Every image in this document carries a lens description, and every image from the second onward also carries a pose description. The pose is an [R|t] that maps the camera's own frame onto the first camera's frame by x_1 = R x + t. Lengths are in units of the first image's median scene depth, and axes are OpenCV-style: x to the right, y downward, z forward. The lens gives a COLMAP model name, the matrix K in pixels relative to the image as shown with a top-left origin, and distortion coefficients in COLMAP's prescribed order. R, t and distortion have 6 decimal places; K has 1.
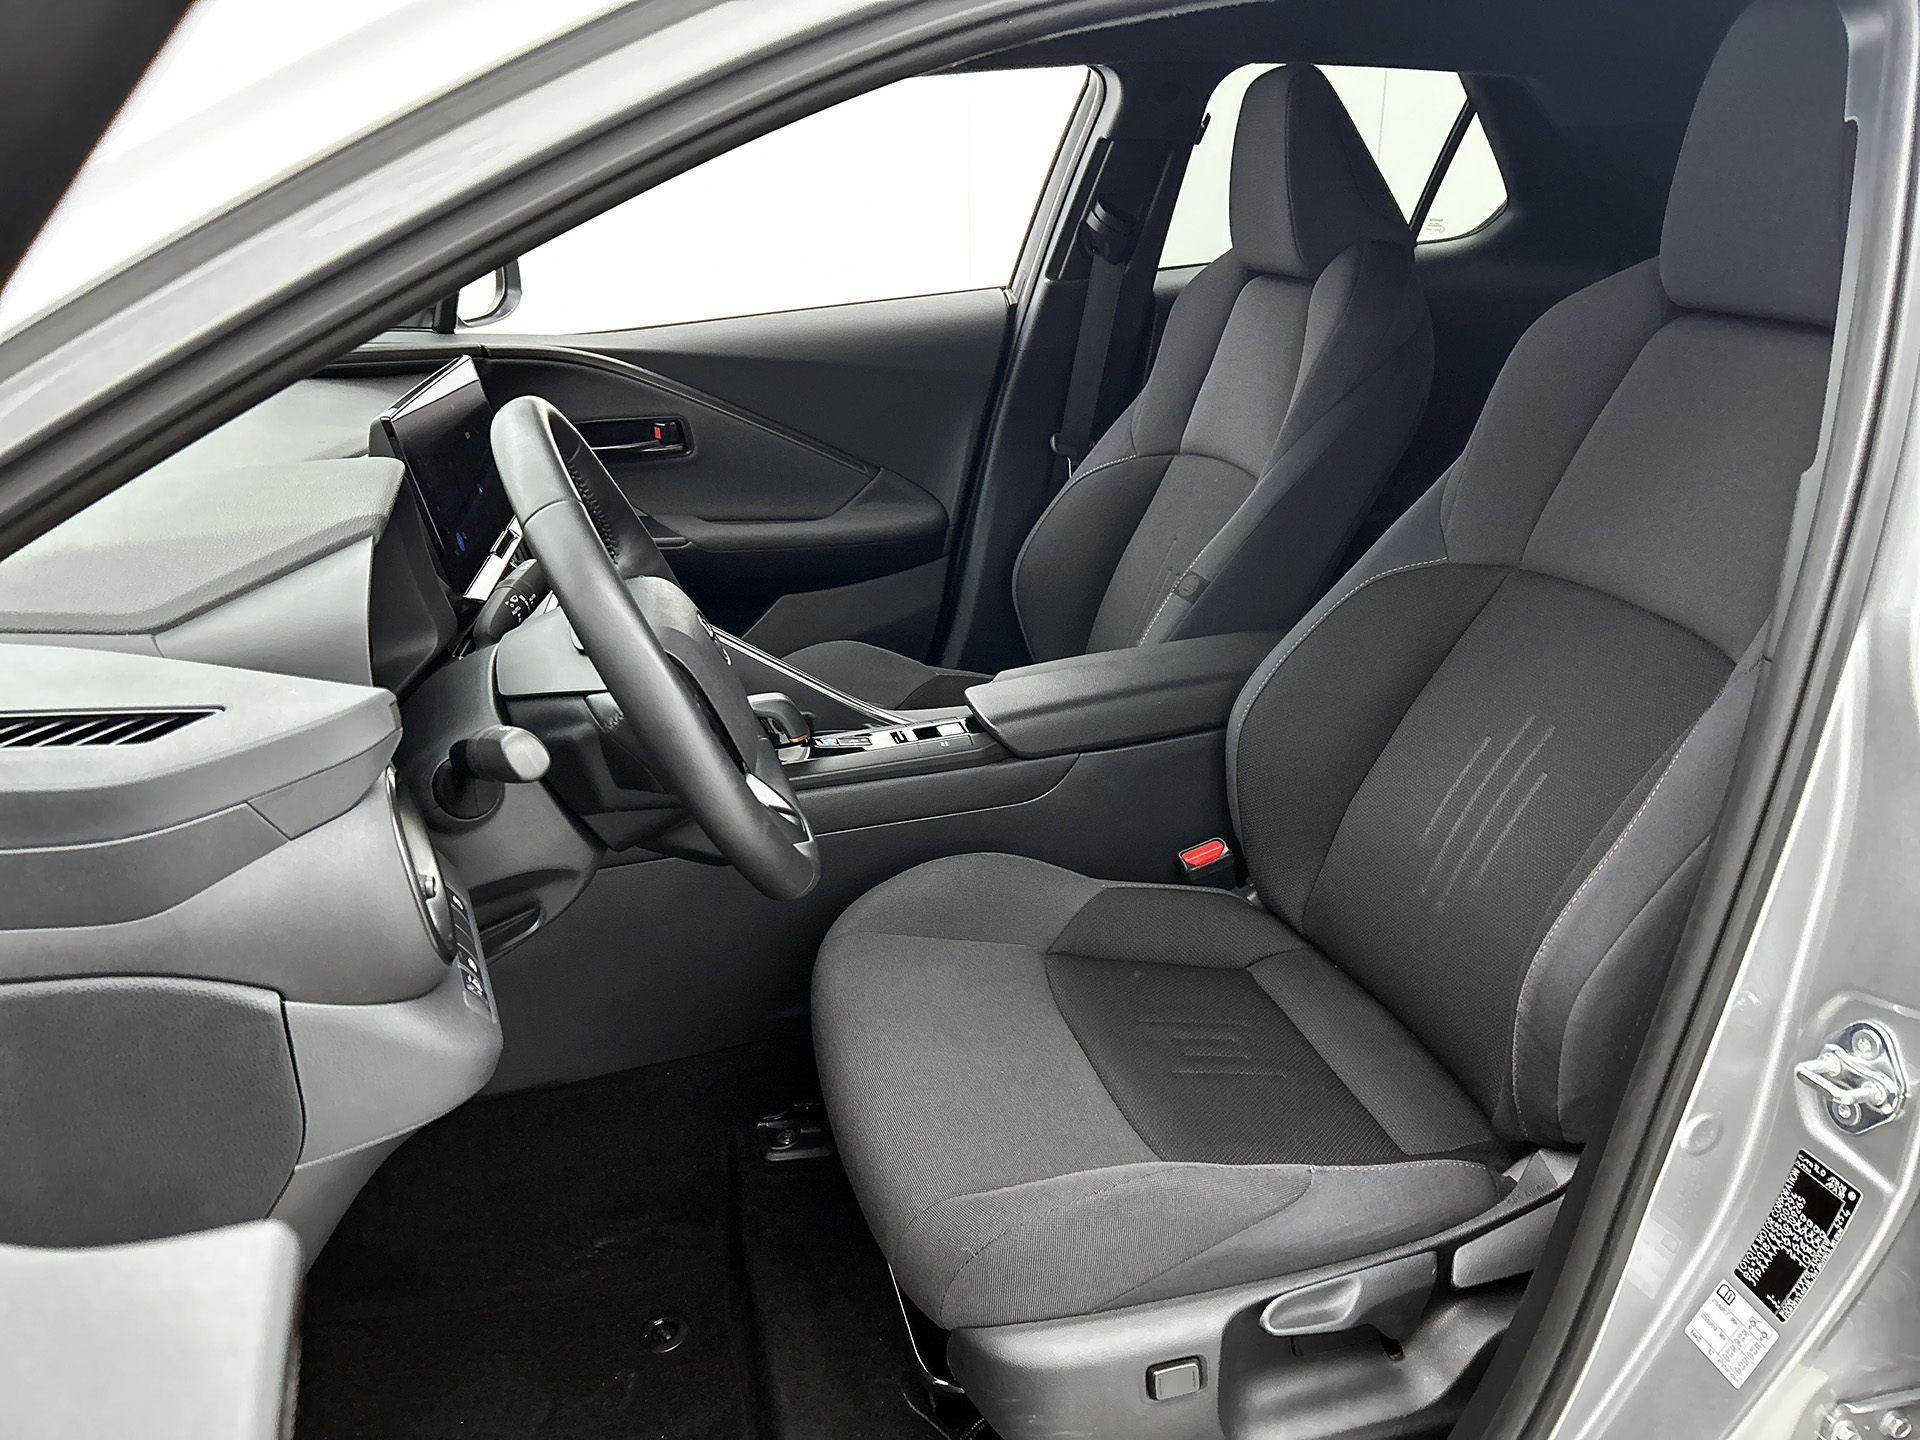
lens RADIAL K [[1427.8, 0, 962.8], [0, 1427.8, 714.0], [0, 0, 1]] dist [0.009672, -0.026498]
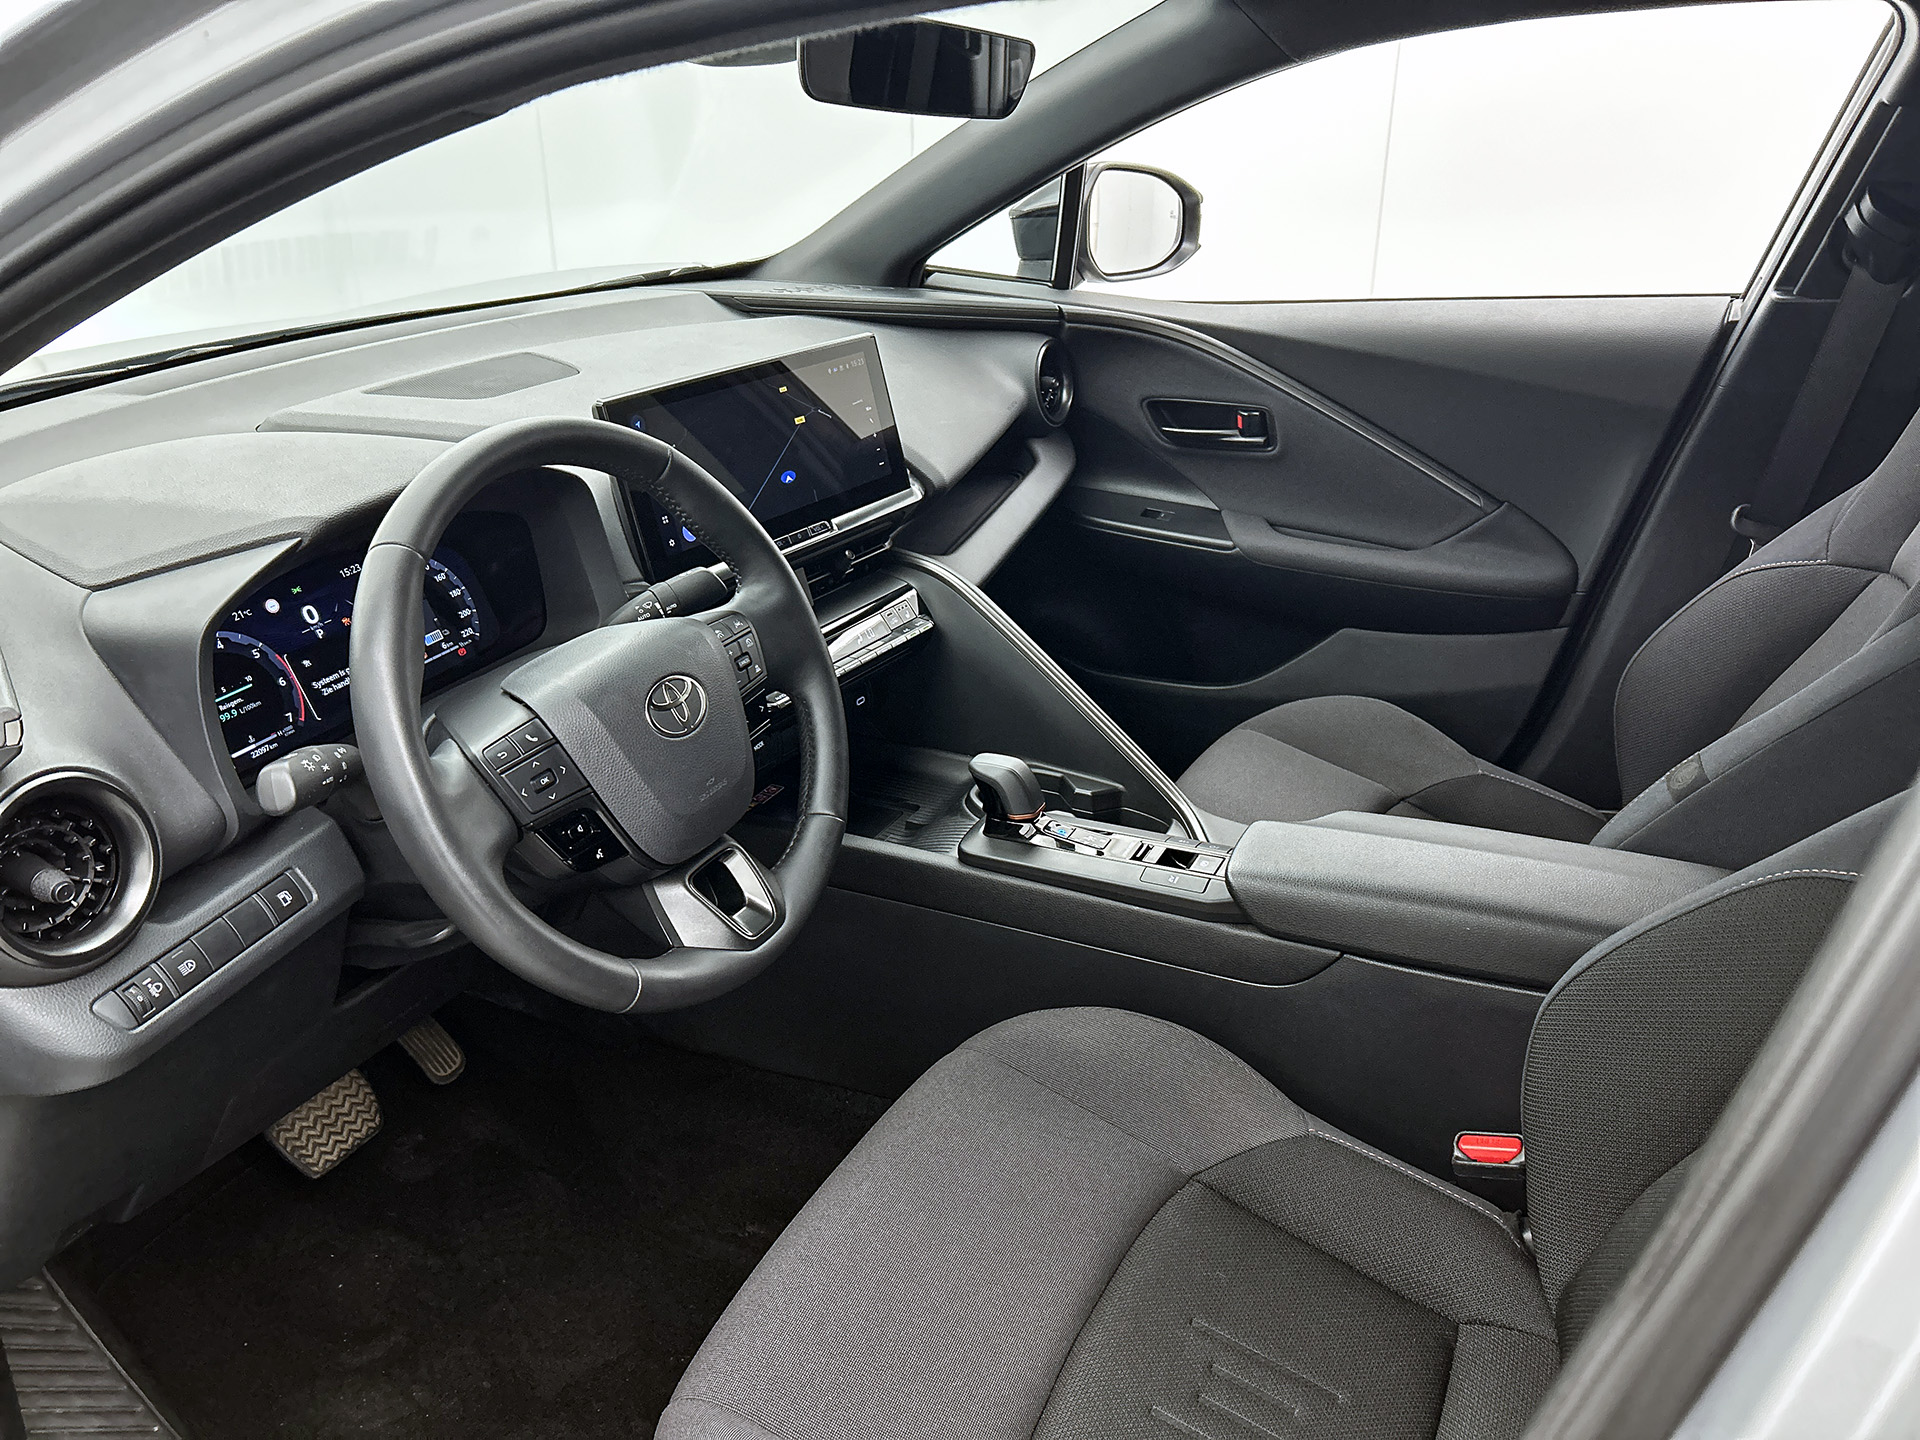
lens RADIAL K [[1427.8, 0, 957.2], [0, 1427.8, 727.3], [0, 0, 1]] dist [0.009672, -0.026498]
pose [[0.768308, 0.275849, -0.577591, 0.220232], [-0.239318, 0.960724, 0.140488, -0.095583], [0.593659, 0.030289, 0.804147, 0.178554]]
